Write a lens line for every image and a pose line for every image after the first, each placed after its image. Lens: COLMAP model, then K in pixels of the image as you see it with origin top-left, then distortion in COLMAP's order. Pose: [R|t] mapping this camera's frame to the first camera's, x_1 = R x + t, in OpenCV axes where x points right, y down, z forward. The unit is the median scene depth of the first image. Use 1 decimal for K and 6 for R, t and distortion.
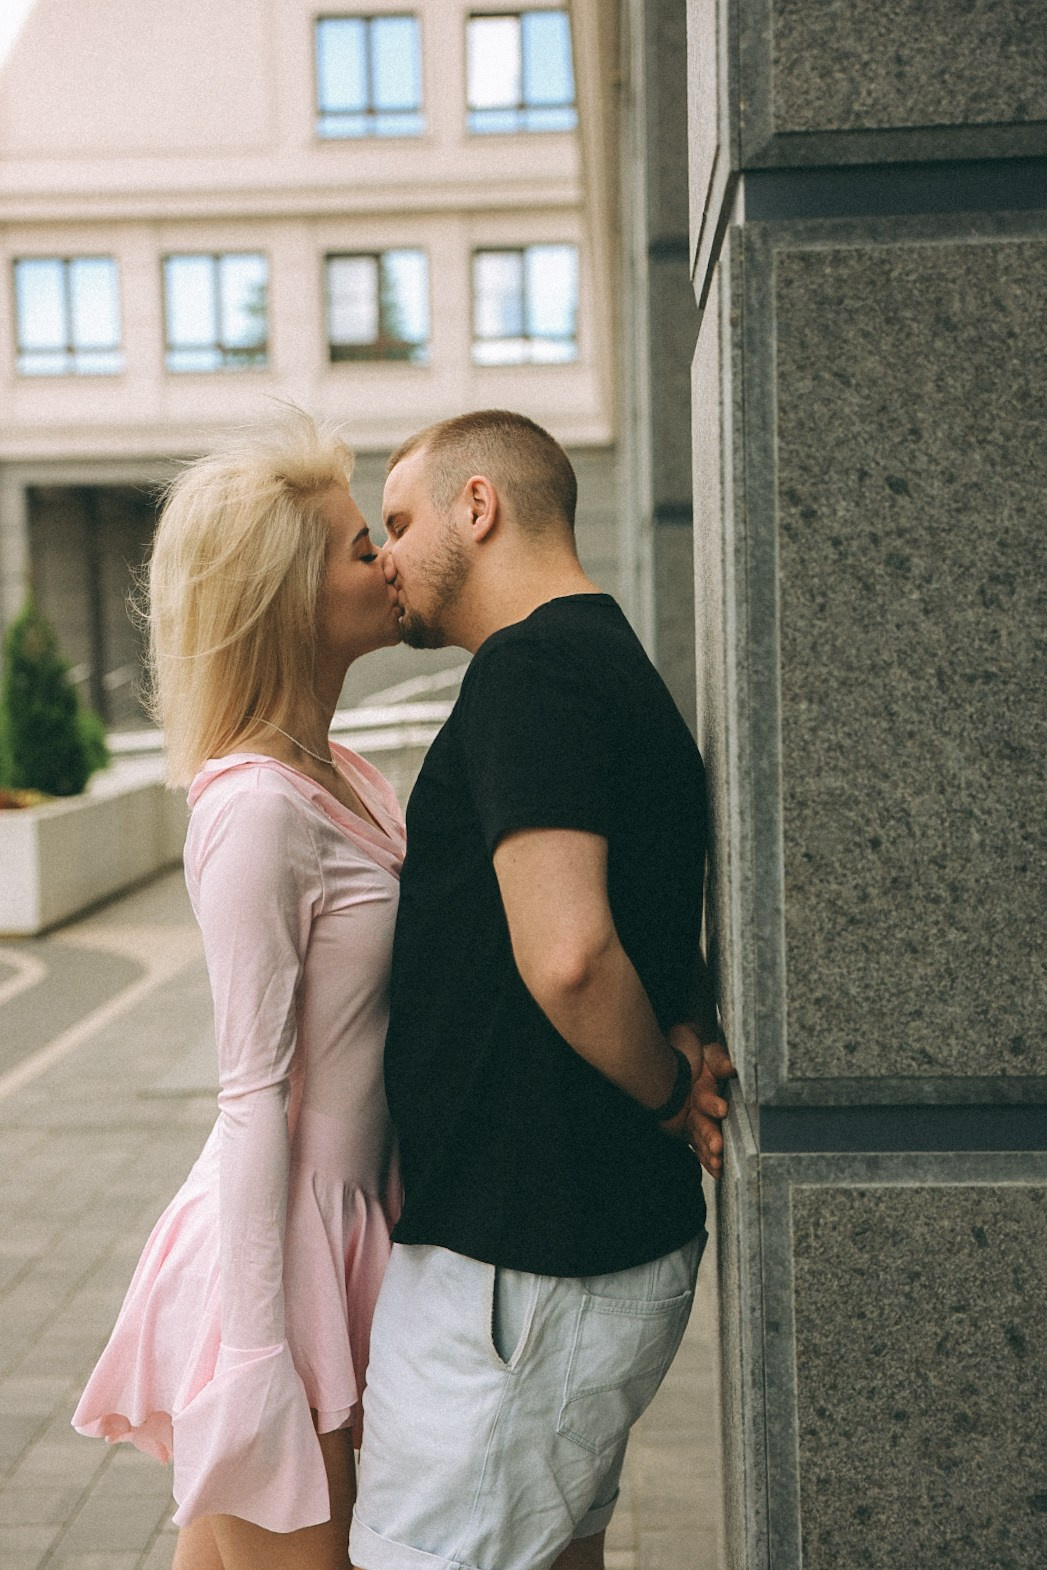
lens RADIAL K [[2346.1, 0, 524.8], [0, 2346.1, 787.8], [0, 0, 1]] dist [0.159110, 0.000000]
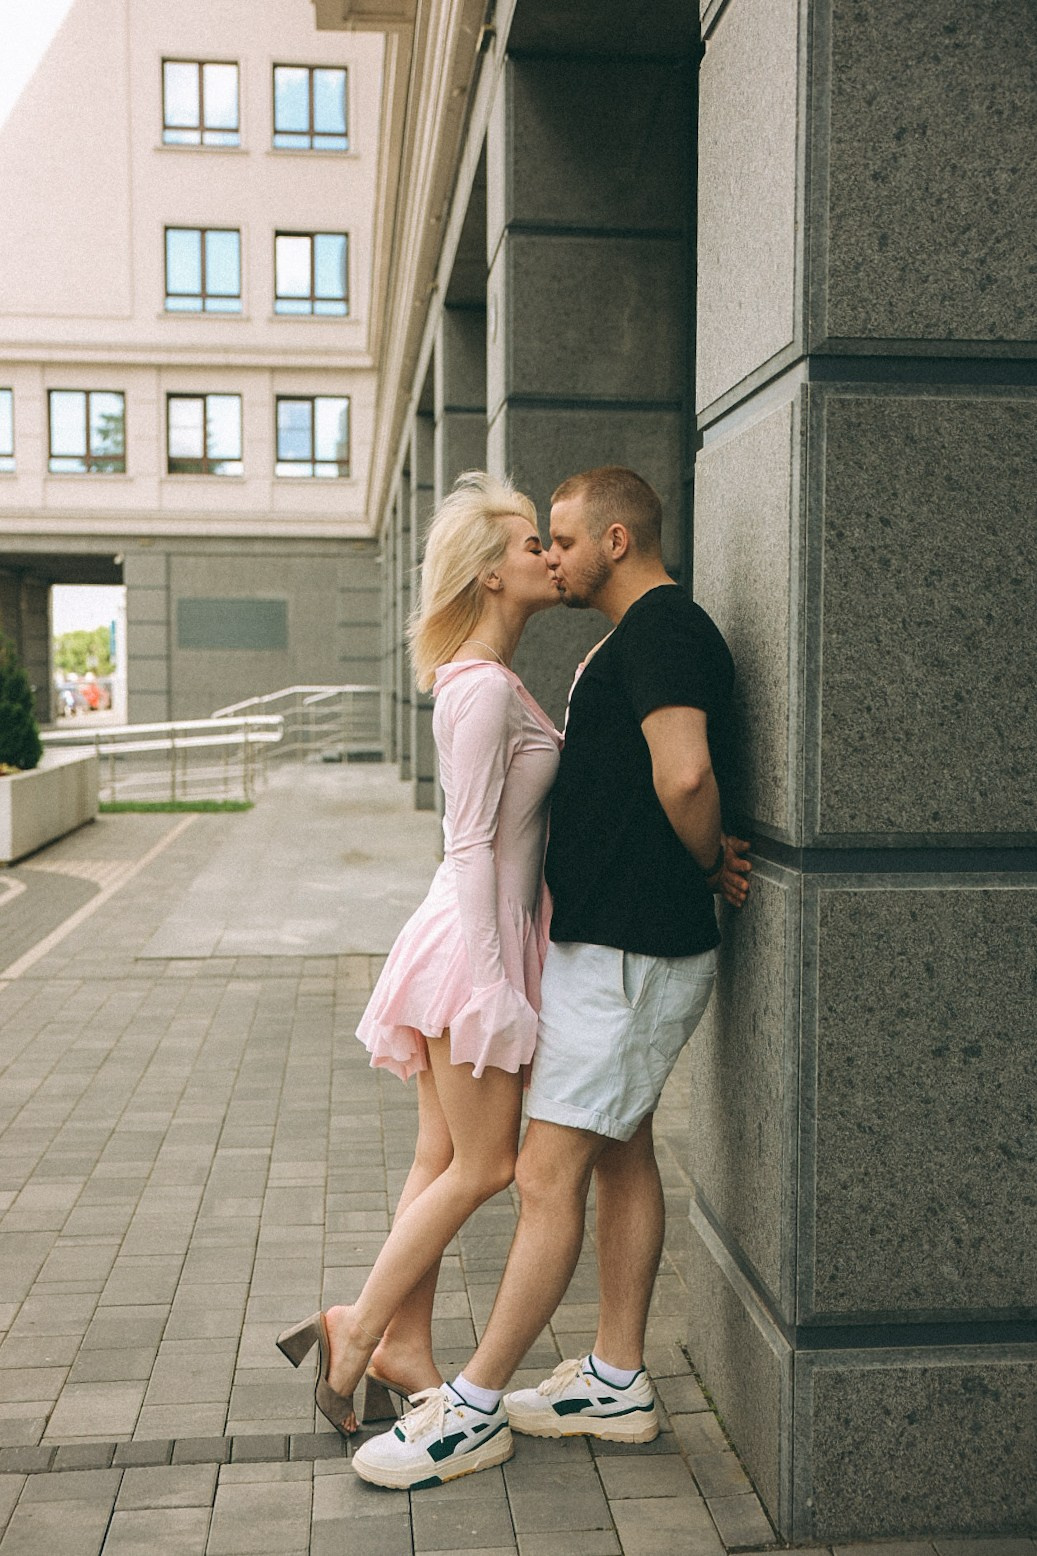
lens RADIAL K [[1694.4, 0, 517.4], [0, 1694.4, 775.0], [0, 0, 1]] dist [0.047516, 0.000000]
pose [[0.990170, 0.020645, 0.138339, -0.317803], [-0.019350, 0.999756, -0.010701, 0.095906], [-0.138526, 0.007919, 0.990327, -0.317093]]
